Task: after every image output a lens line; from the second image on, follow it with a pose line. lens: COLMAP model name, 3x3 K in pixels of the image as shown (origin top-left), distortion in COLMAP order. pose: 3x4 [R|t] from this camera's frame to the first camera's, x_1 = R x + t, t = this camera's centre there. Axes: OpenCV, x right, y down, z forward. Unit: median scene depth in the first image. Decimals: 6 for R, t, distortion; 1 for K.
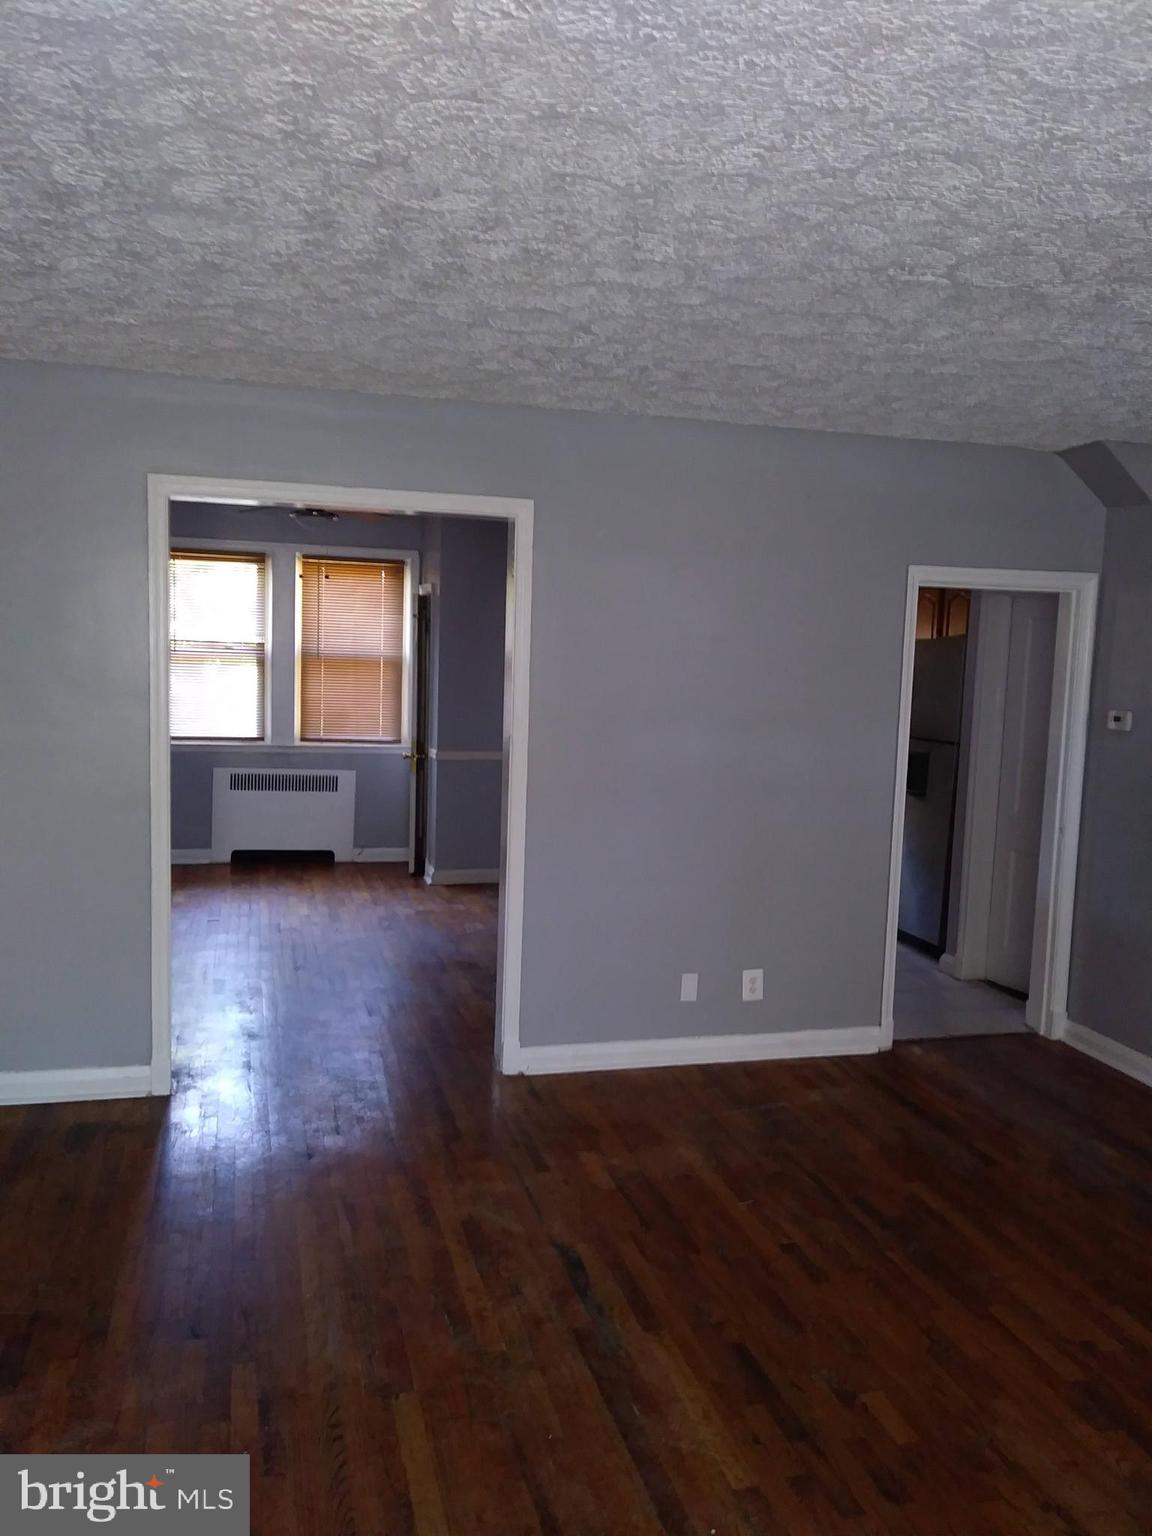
lens RADIAL K [[1236.3, 0, 582.5], [0, 1236.3, 772.6], [0, 0, 1]] dist [0.034245, -0.078695]
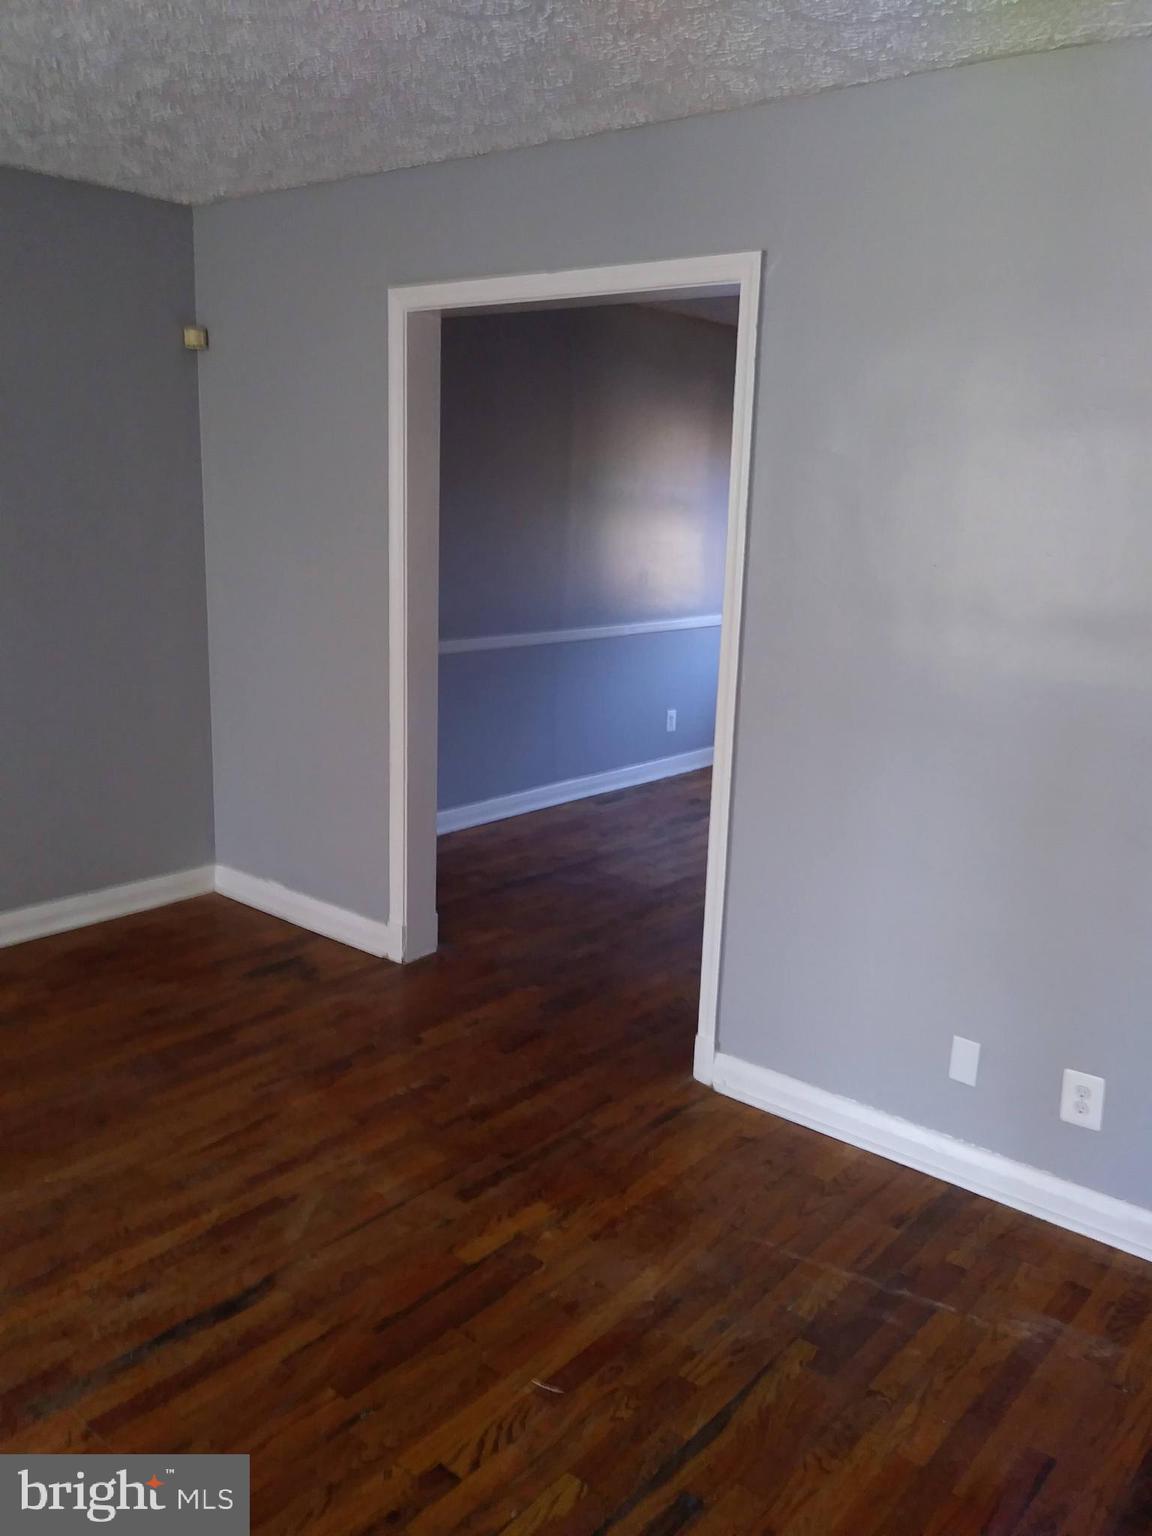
lens RADIAL K [[1236.3, 0, 573.3], [0, 1236.3, 773.0], [0, 0, 1]] dist [0.034245, -0.078695]
pose [[0.569047, 0.171286, -0.804267, 0.254482], [-0.102463, 0.985212, 0.137326, -0.015425], [0.815896, 0.004263, 0.578183, 0.289476]]
